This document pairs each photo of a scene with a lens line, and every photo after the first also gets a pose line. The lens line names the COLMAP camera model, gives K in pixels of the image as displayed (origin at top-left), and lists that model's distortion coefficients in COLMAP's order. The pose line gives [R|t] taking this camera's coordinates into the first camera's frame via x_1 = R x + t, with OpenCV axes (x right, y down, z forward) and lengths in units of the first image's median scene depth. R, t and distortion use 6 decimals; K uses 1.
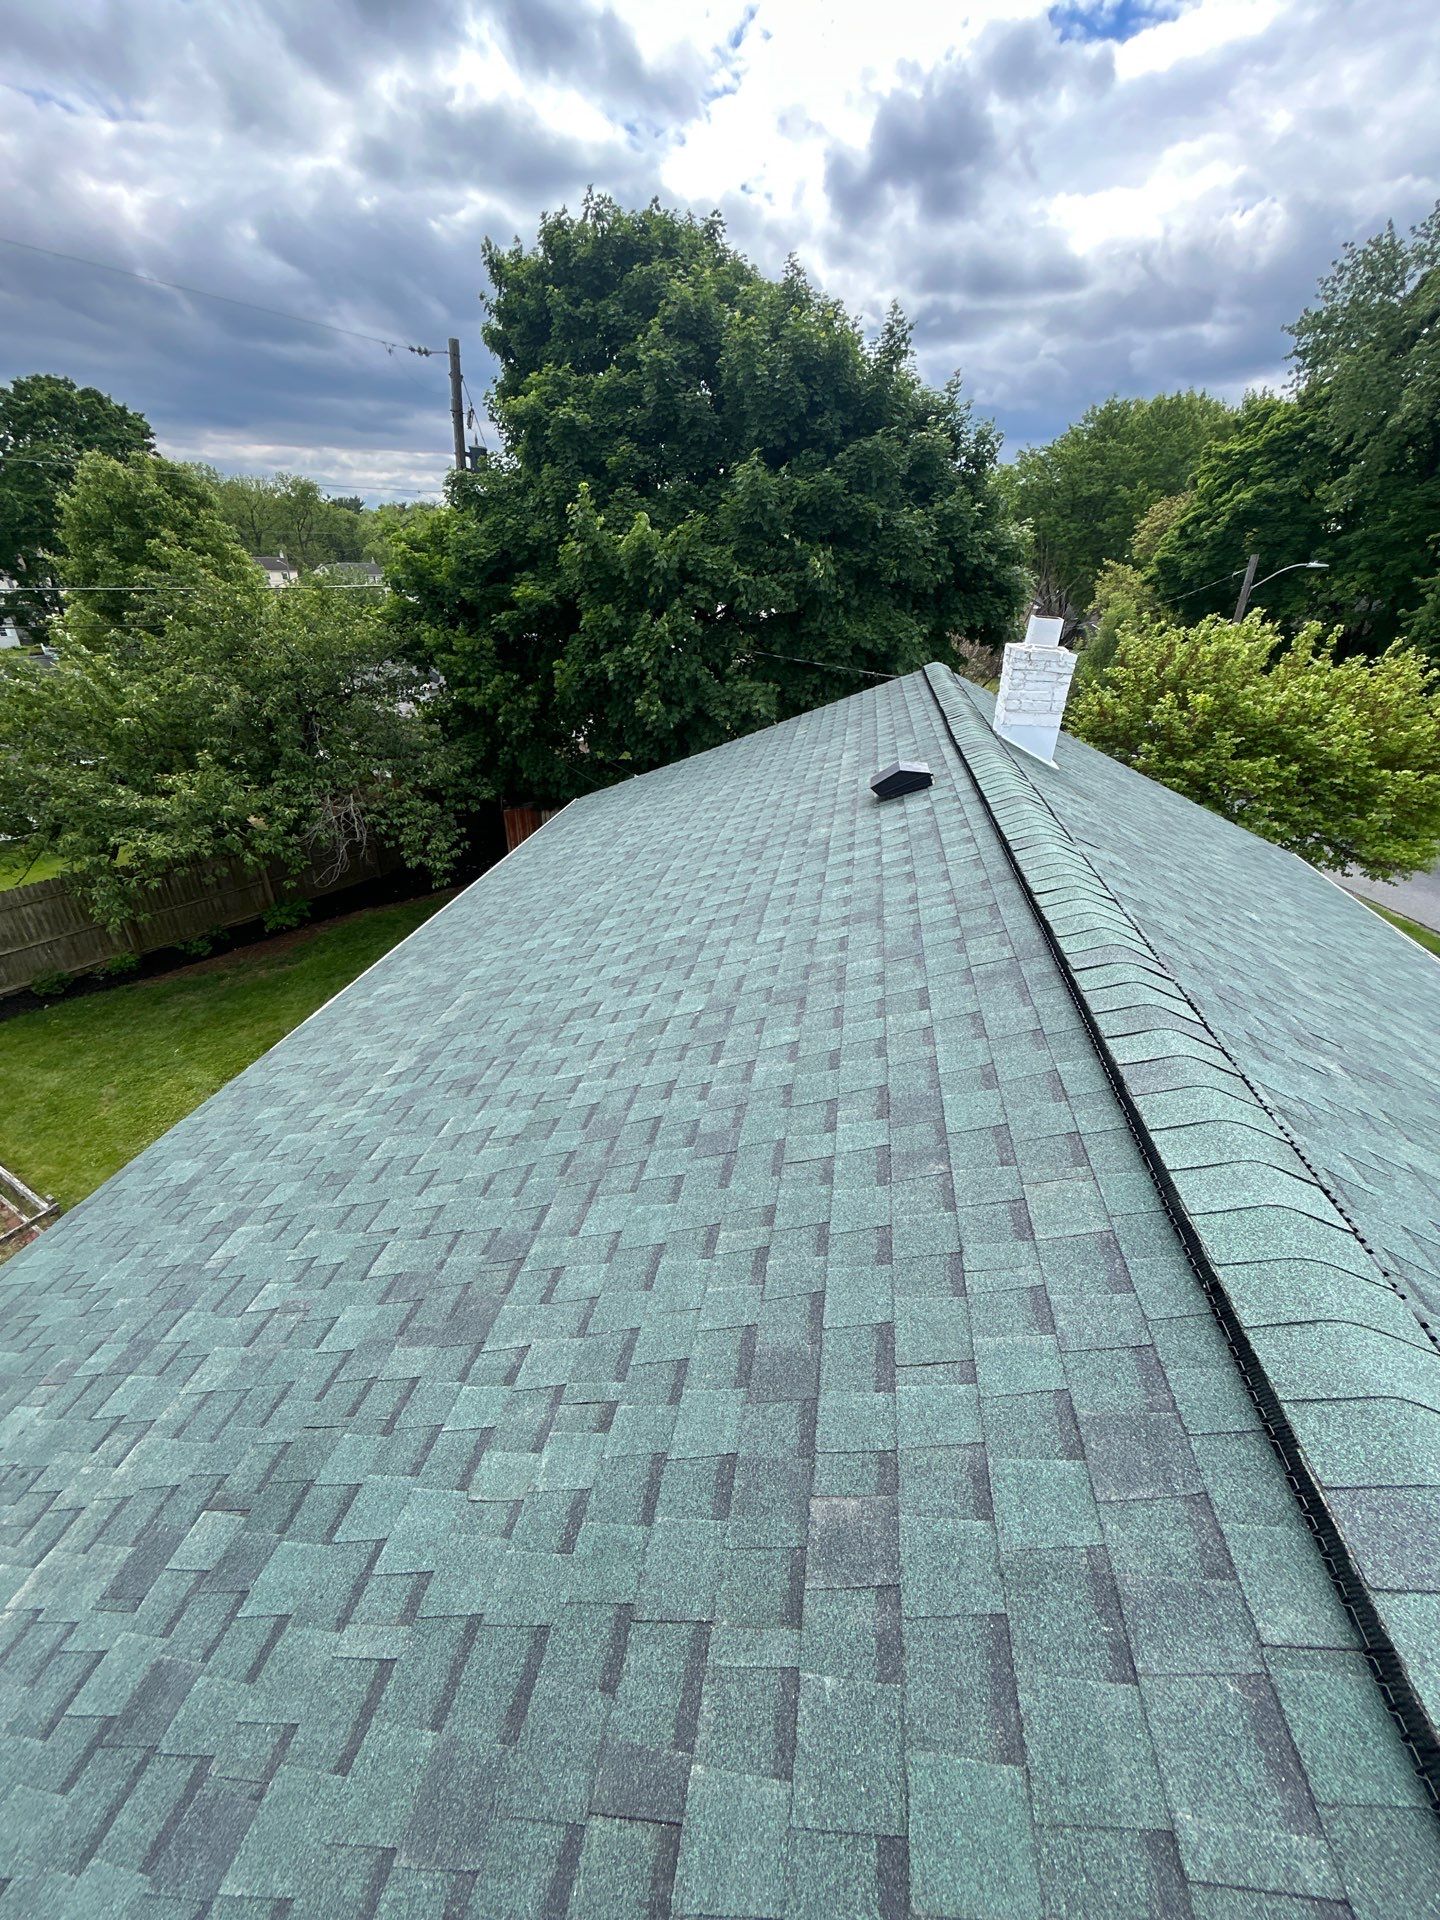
lens RADIAL K [[770.7, 0, 708.6], [0, 770.7, 951.7], [0, 0, 1]] dist [-0.001197, -0.000423]
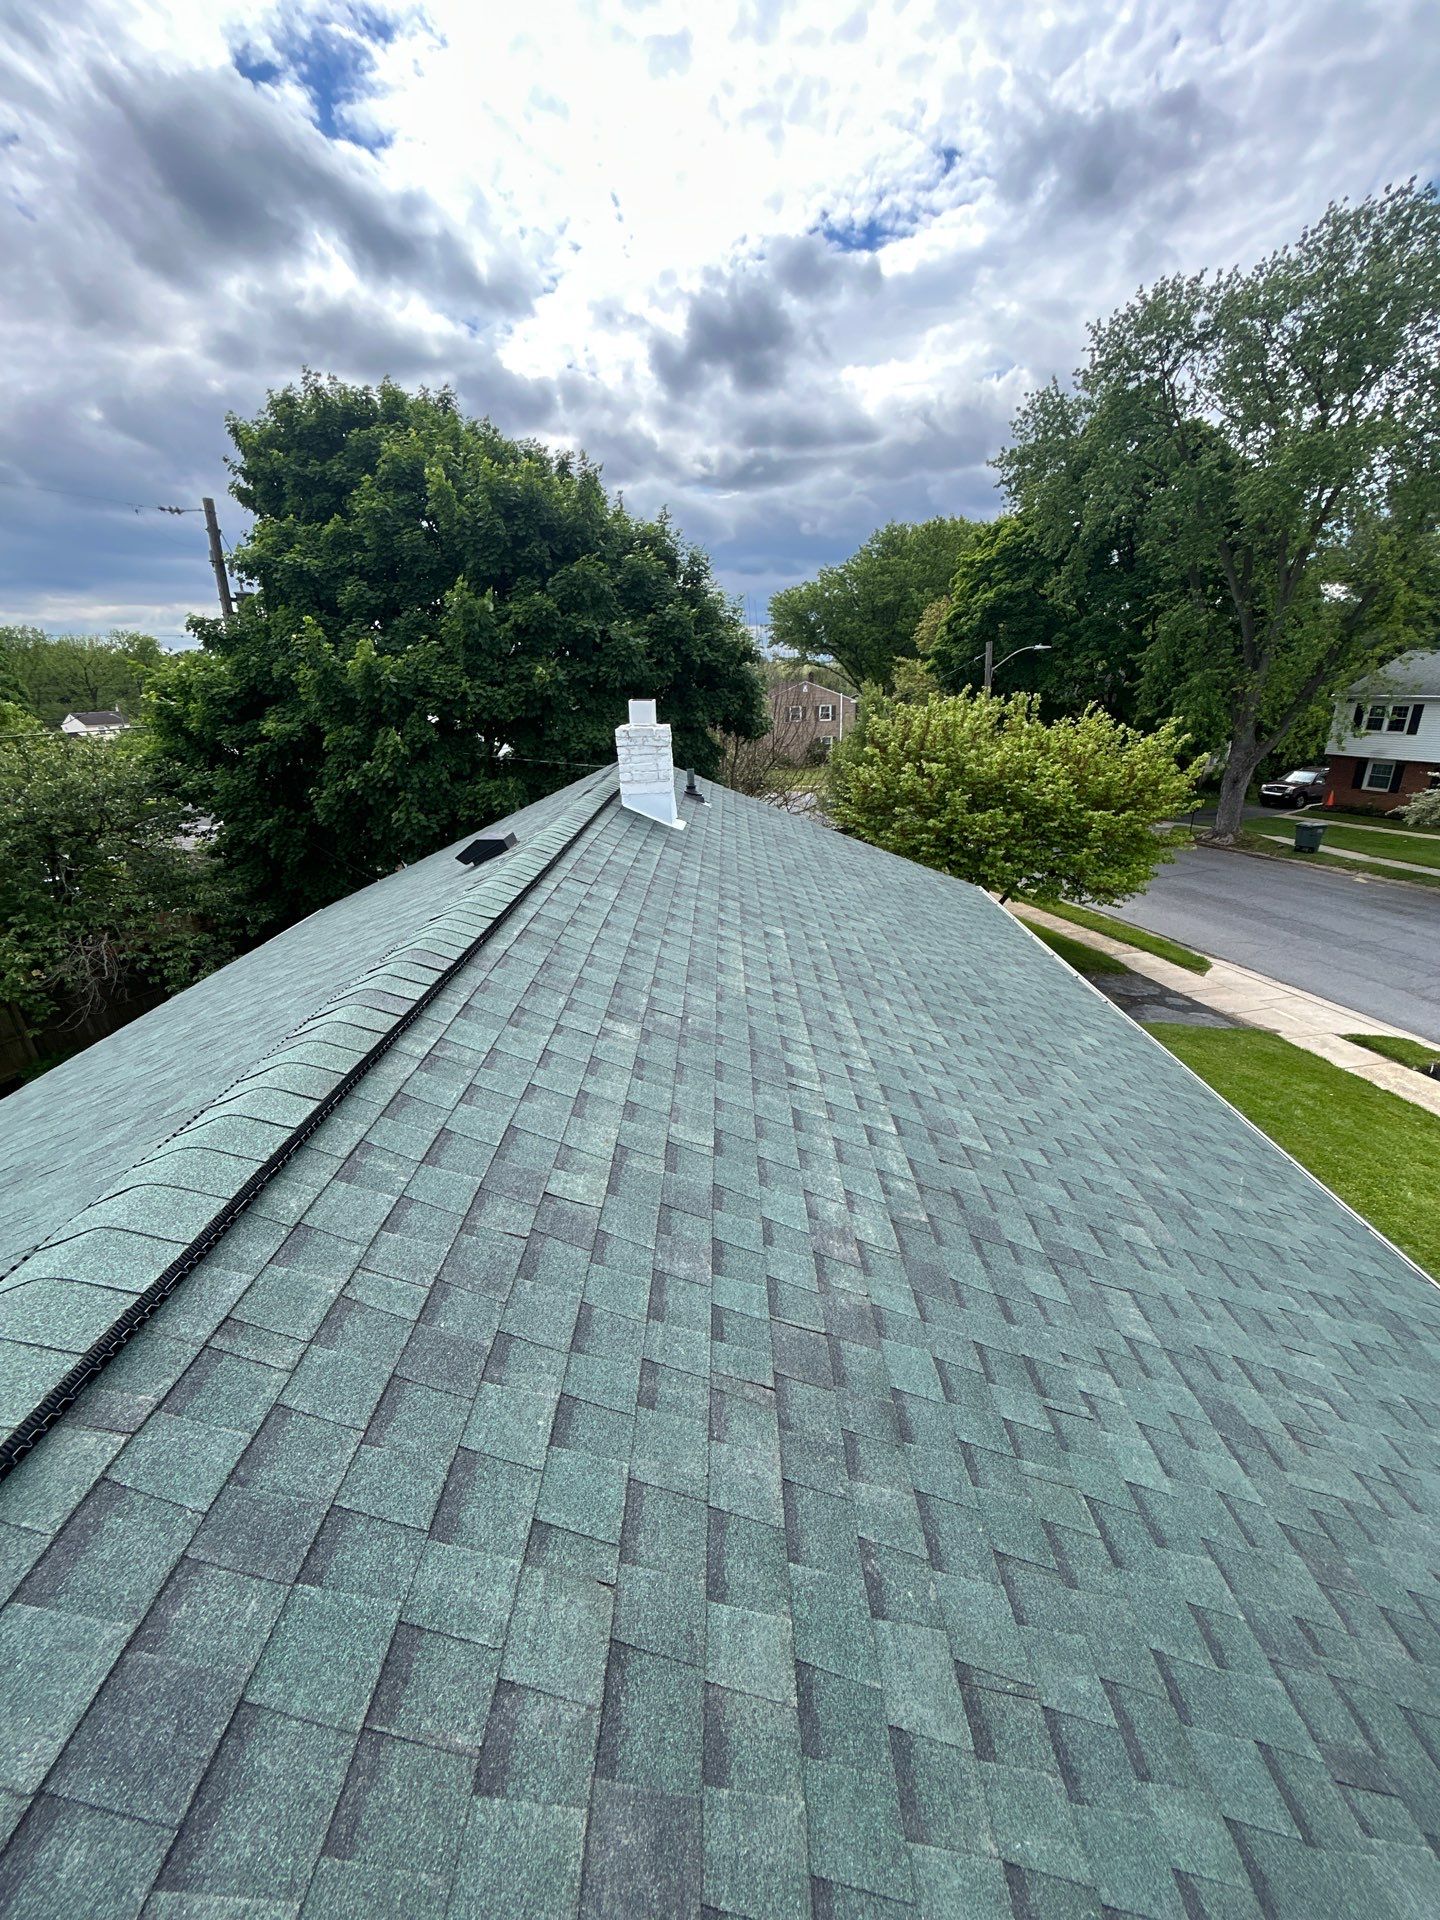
lens RADIAL K [[768.3, 0, 710.4], [0, 768.3, 945.5], [0, 0, 1]] dist [-0.000767, 0.000305]
pose [[0.985421, -0.114045, 0.126247, 0.150947], [0.130093, 0.983313, -0.127166, 0.030160], [-0.109638, 0.141736, 0.983814, -0.024647]]
